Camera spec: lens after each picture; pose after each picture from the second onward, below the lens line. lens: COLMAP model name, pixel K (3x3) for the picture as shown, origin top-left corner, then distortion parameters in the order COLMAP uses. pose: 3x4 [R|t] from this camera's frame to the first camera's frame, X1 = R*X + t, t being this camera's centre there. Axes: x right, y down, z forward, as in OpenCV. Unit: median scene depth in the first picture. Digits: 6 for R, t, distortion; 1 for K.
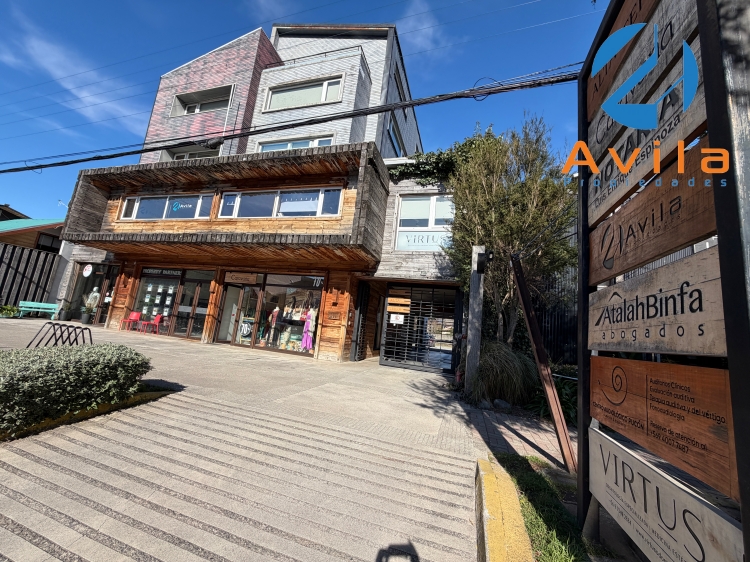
lens RADIAL K [[294.0, 0, 375.1], [0, 294.0, 283.5], [0, 0, 1]] dist [-0.000049, 0.000049]
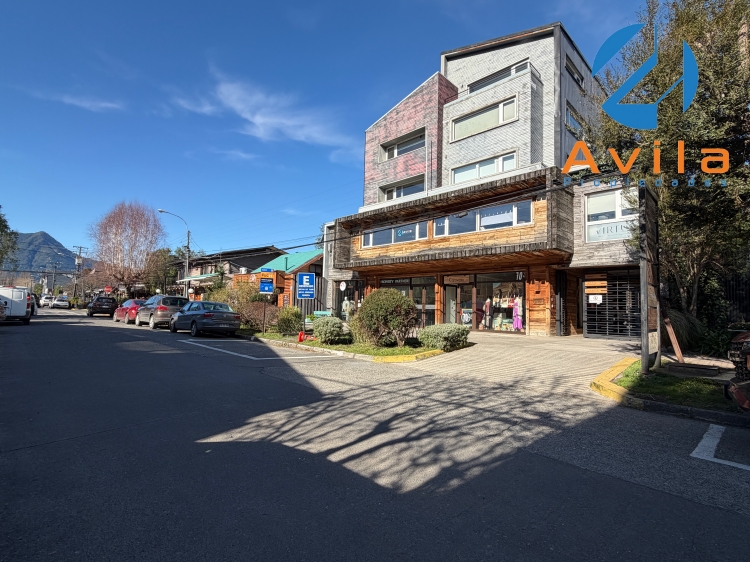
lens RADIAL K [[379.7, 0, 375.3], [0, 379.7, 284.3], [0, 0, 1]] dist [-0.000350, 0.000305]
pose [[0.877828, -0.116600, -0.464568, 0.012195], [0.144546, 0.989186, 0.024856, -0.100312], [0.456646, -0.088971, 0.885189, -0.722034]]
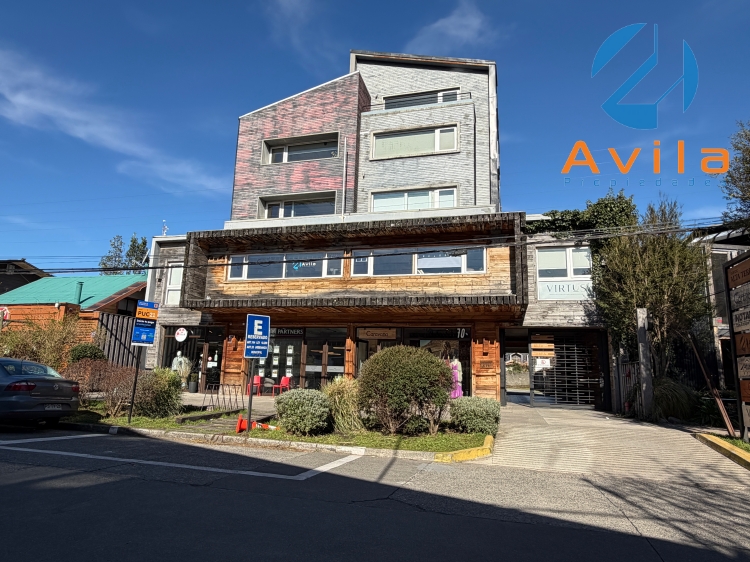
lens RADIAL K [[470.7, 0, 373.1], [0, 470.7, 286.1], [0, 0, 1]] dist [0.002947, 0.001132]
pose [[0.996748, -0.071970, 0.036253, -0.555930], [0.072801, 0.997100, -0.022155, -0.158088], [-0.034553, 0.024723, 0.999097, -0.661737]]
